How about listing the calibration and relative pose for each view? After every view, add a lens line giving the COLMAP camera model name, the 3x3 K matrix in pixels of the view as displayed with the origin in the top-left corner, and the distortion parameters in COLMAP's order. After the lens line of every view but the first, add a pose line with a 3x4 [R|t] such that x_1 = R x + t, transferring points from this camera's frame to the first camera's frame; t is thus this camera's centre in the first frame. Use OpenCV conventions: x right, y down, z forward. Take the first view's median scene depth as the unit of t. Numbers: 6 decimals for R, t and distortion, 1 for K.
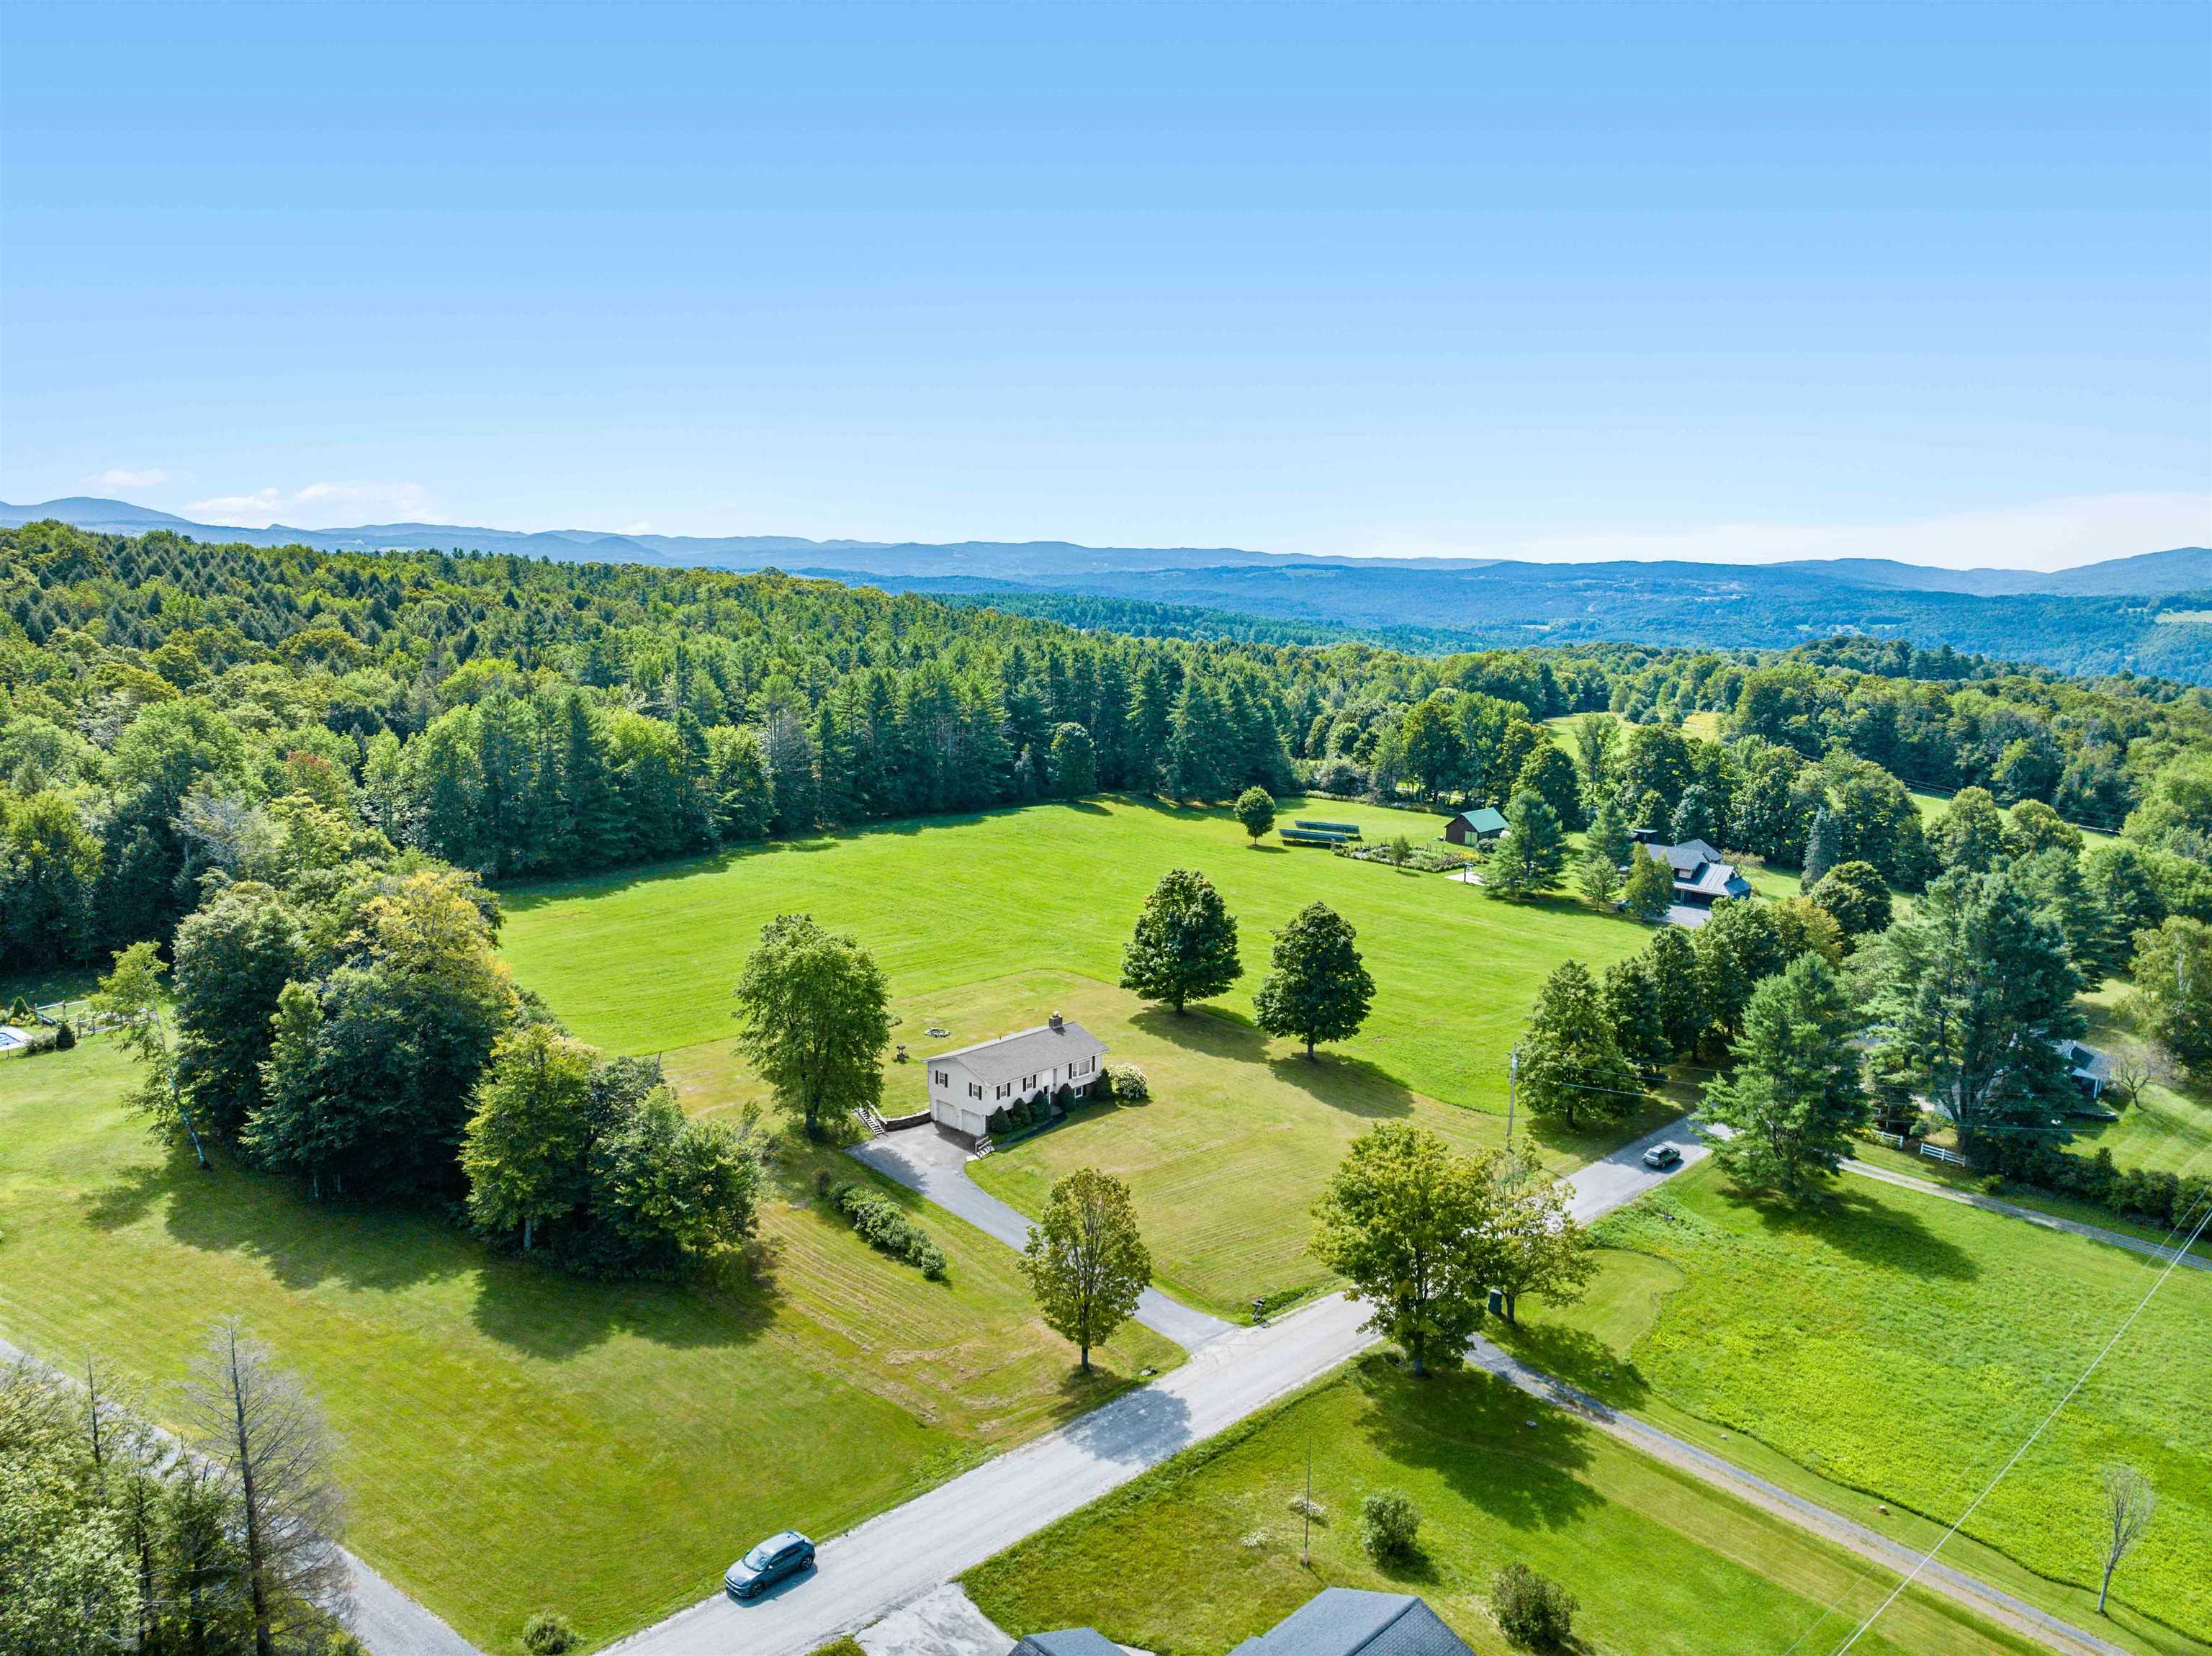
lens RADIAL K [[1542.8, 0, 1100.6], [0, 1542.8, 825.2], [0, 0, 1]] dist [-0.036360, -0.005702]
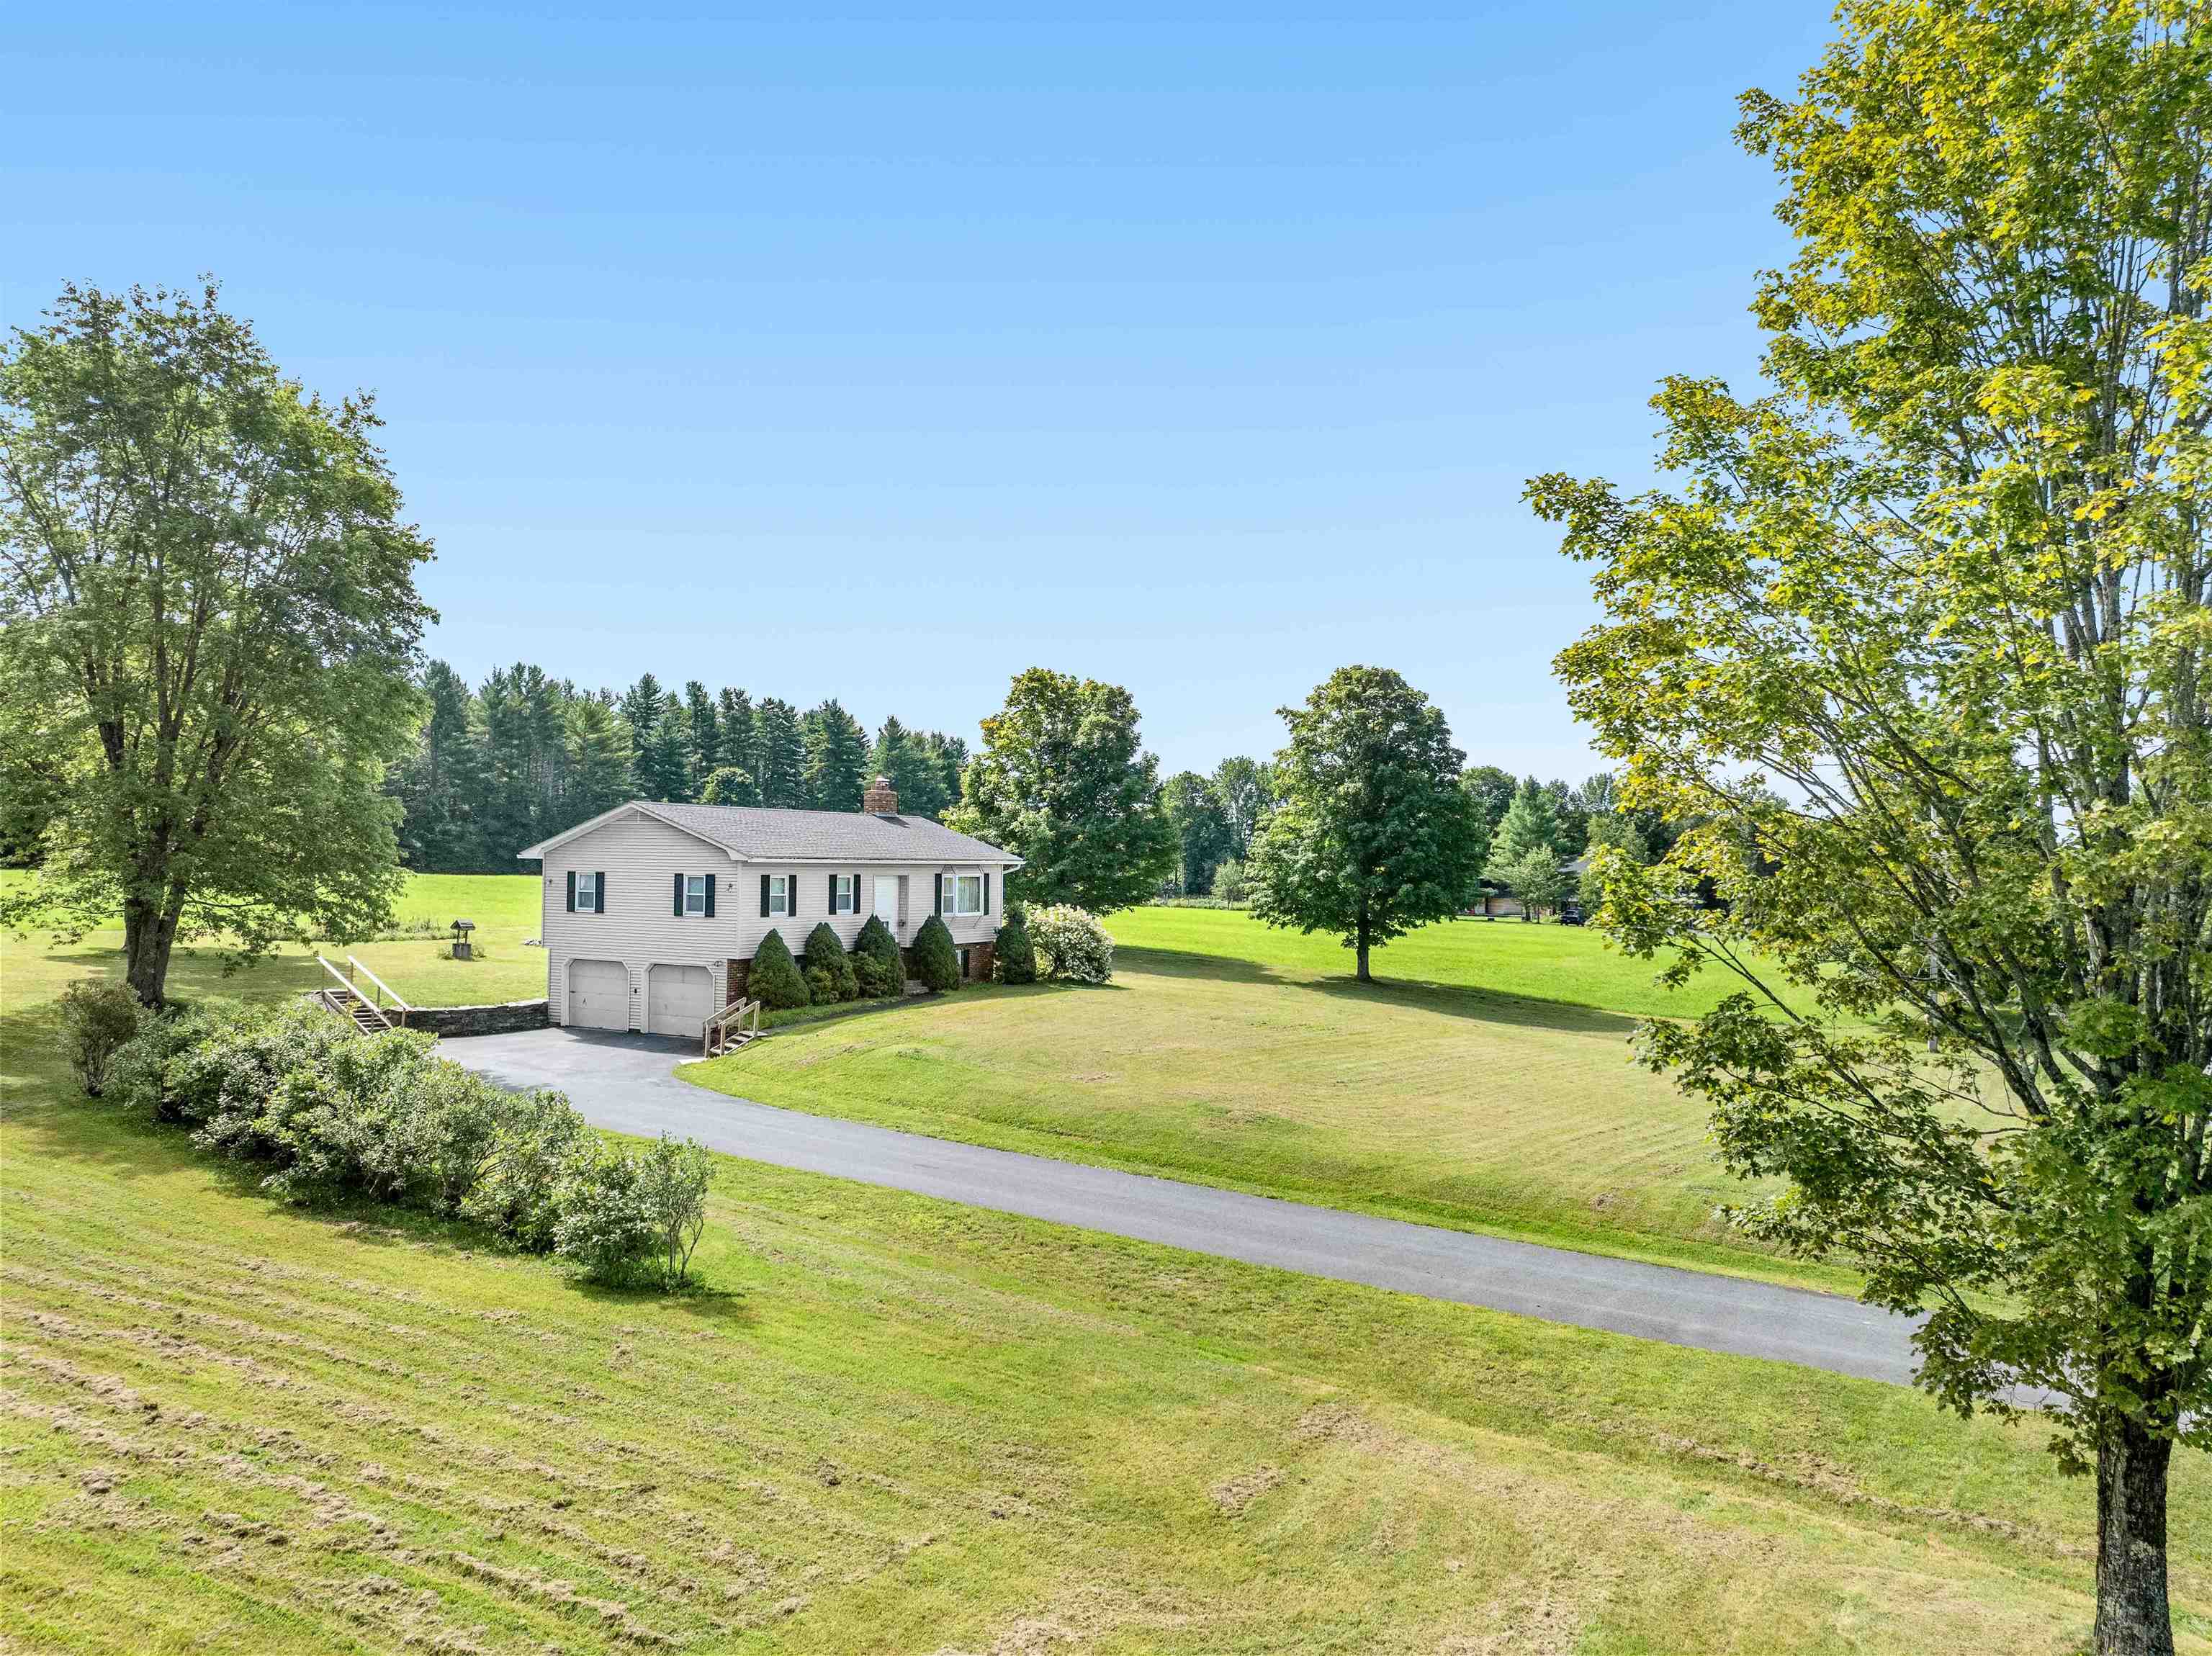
lens RADIAL K [[1542.8, 0, 1100.6], [0, 1542.8, 825.2], [0, 0, 1]] dist [-0.036360, -0.005702]
pose [[0.965635, -0.022018, 0.258970, -0.079939], [0.074343, 0.978172, -0.194044, 0.222781], [-0.249044, 0.206628, 0.946193, 0.643281]]
